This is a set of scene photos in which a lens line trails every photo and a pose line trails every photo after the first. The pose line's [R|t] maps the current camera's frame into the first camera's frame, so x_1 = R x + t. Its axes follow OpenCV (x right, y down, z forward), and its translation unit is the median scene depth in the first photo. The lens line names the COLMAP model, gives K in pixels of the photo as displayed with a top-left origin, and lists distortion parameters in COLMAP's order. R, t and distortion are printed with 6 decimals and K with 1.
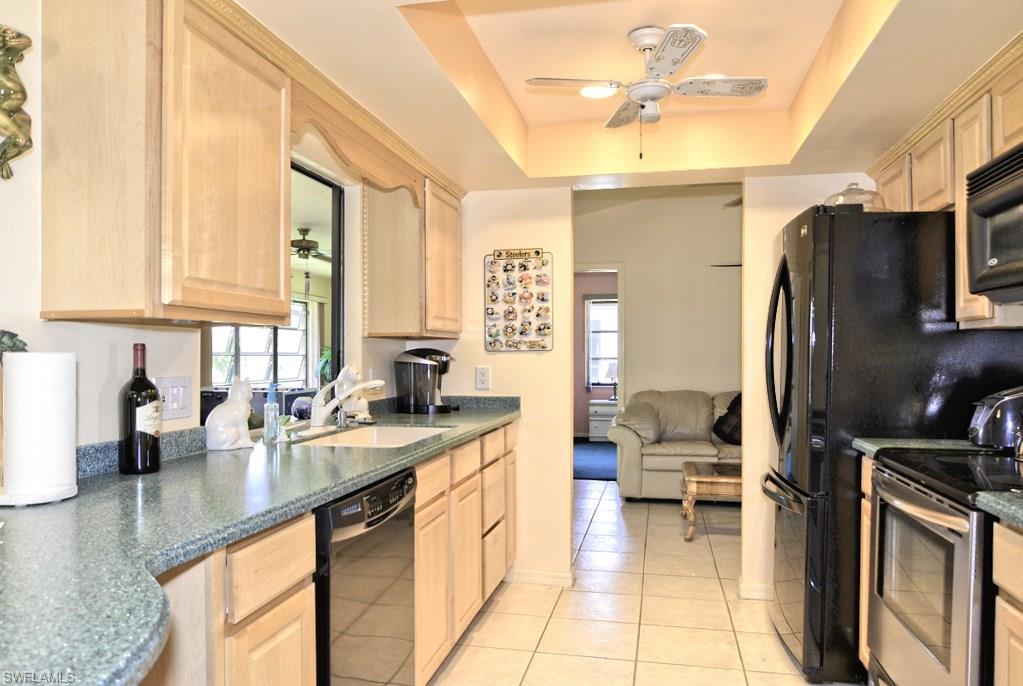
lens RADIAL K [[740.7, 0, 495.8], [0, 740.7, 340.1], [0, 0, 1]] dist [0.005211, -0.000512]
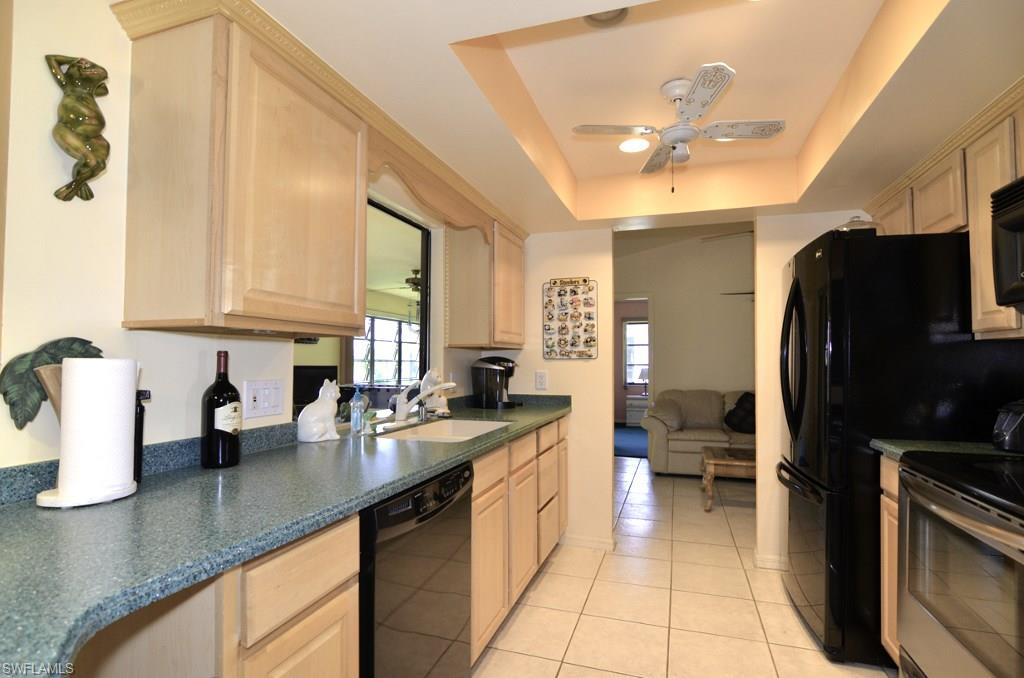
lens RADIAL K [[506.7, 0, 512.0], [0, 506.7, 339.0], [0, 0, 1]] dist [-0.003378, 0.000500]
pose [[0.995458, -0.000117, -0.095207, 0.018445], [-0.002226, 0.999697, -0.024501, 0.002725], [0.095181, 0.024601, 0.995156, 0.166310]]
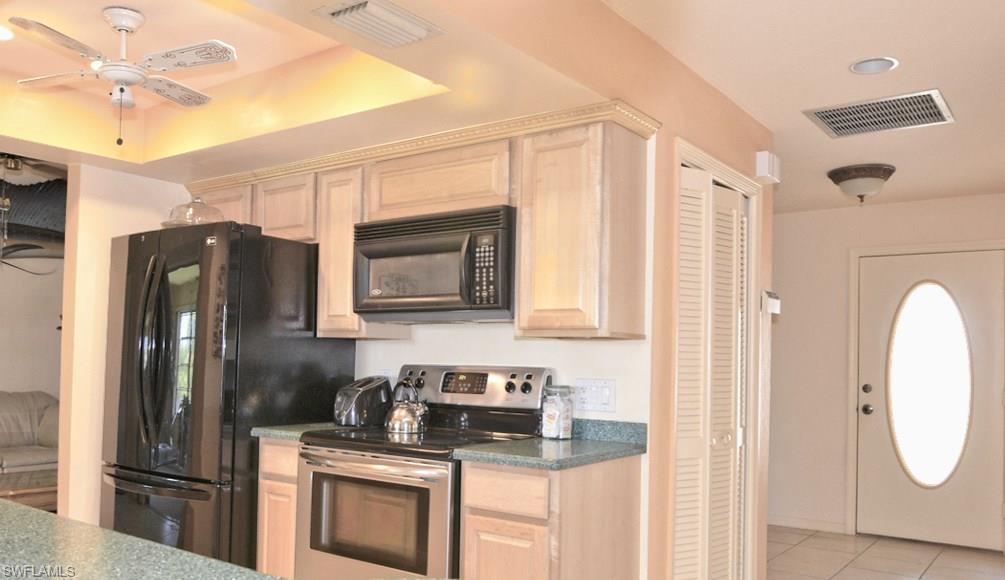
lens RADIAL K [[817.7, 0, 500.7], [0, 817.7, 328.5], [0, 0, 1]] dist [-0.068506, -0.000711]
pose [[0.388791, 0.043137, 0.920316, -0.455156], [-0.036504, 0.998840, -0.031396, 0.002388], [-0.920603, -0.021388, 0.389915, 0.128298]]
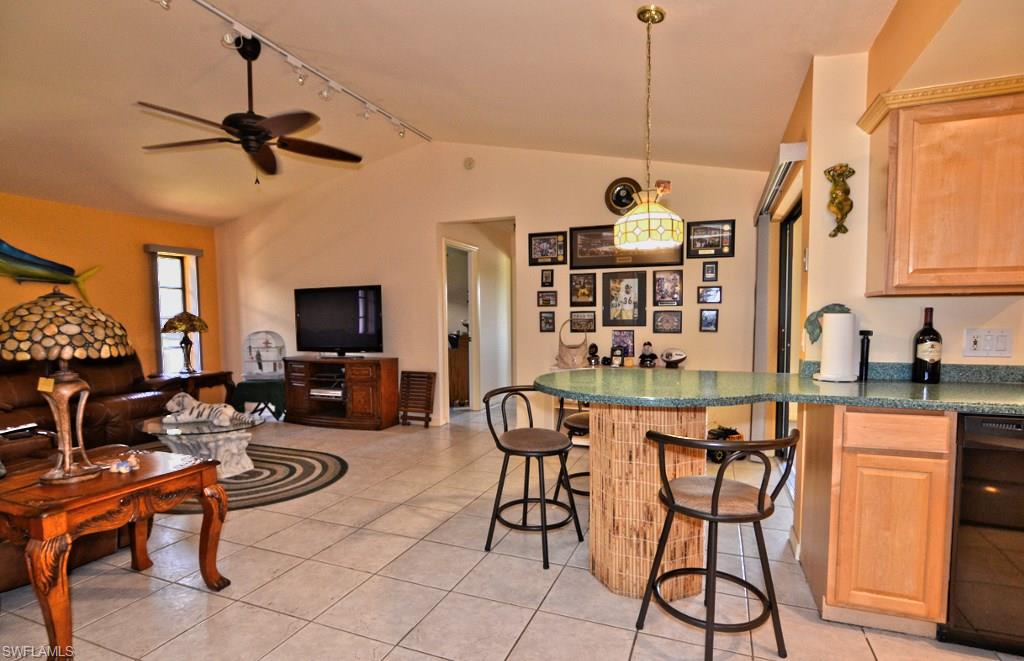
lens RADIAL K [[505.9, 0, 512.3], [0, 505.9, 349.8], [0, 0, 1]] dist [-0.037346, 0.011279]
pose [[-0.151592, 0.067749, -0.986119, 0.483026], [0.024697, 0.997596, 0.064741, 0.002061], [0.988135, -0.014540, -0.152901, 0.134016]]
